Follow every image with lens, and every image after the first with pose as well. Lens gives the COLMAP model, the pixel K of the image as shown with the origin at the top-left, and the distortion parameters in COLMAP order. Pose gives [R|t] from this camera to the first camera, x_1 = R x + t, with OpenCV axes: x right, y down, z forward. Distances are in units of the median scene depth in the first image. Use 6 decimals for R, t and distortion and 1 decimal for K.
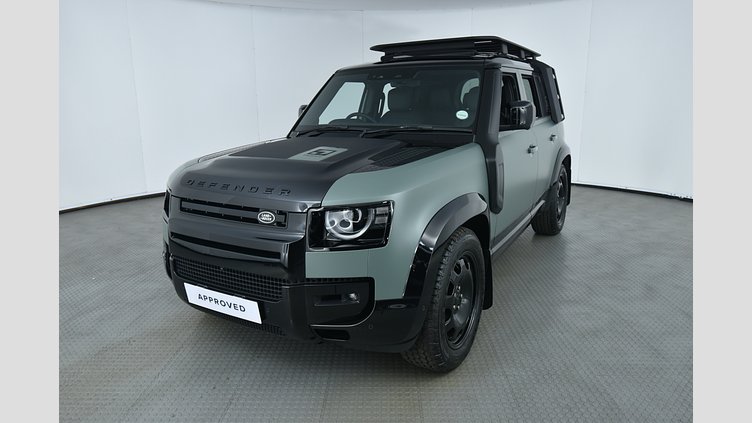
lens RADIAL K [[495.8, 0, 371.2], [0, 495.8, 208.9], [0, 0, 1]] dist [-0.006707, 0.001264]
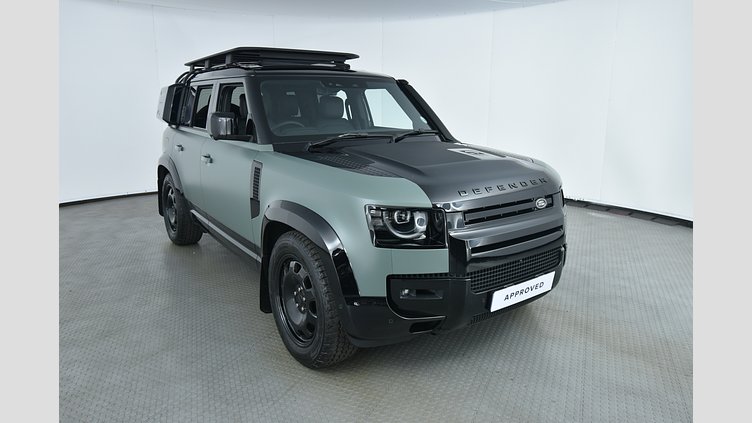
lens RADIAL K [[495.8, 0, 377.7], [0, 495.8, 211.2], [0, 0, 1]] dist [-0.006707, 0.001264]
pose [[0.366466, -0.181011, 0.912654, -1.388907], [0.196305, 0.973855, 0.114325, -0.171437], [-0.909487, 0.137262, 0.392418, 0.840449]]
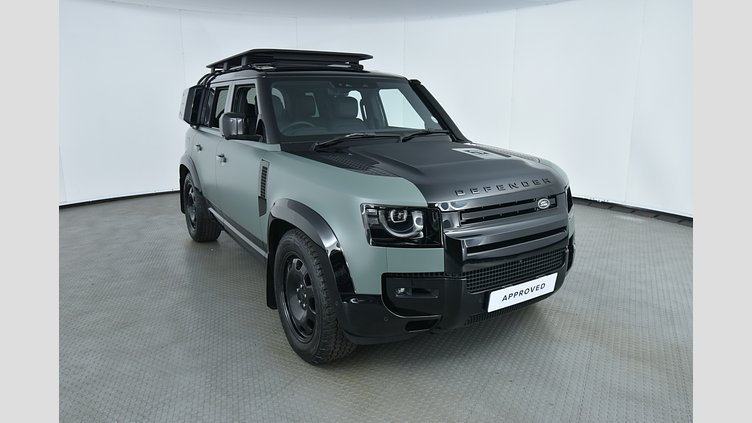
lens RADIAL K [[495.8, 0, 375.6], [0, 495.8, 211.8], [0, 0, 1]] dist [-0.006707, 0.001264]
pose [[0.427238, -0.178122, 0.886420, -1.371504], [0.194576, 0.975544, 0.102248, -0.156154], [-0.882954, 0.128792, 0.451448, 0.774336]]
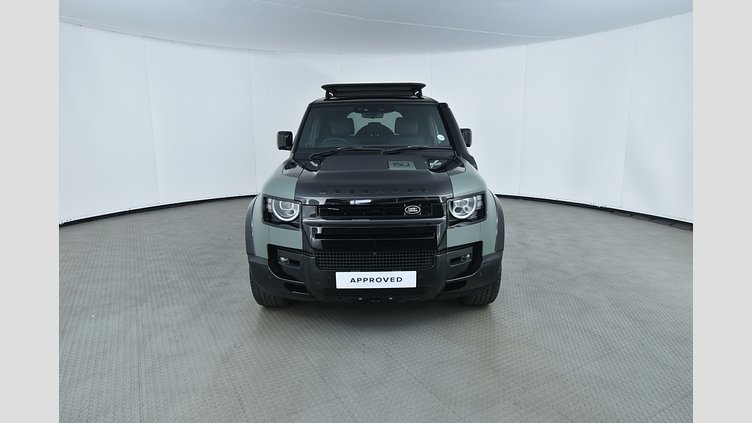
lens RADIAL K [[428.6, 0, 375.2], [0, 428.6, 216.0], [0, 0, 1]] dist [0.003992, -0.000253]
pose [[0.846512, -0.098815, 0.523118, -0.876158], [0.111219, 0.993766, 0.007743, 0.013656], [-0.520622, 0.051626, 0.852225, 0.034860]]
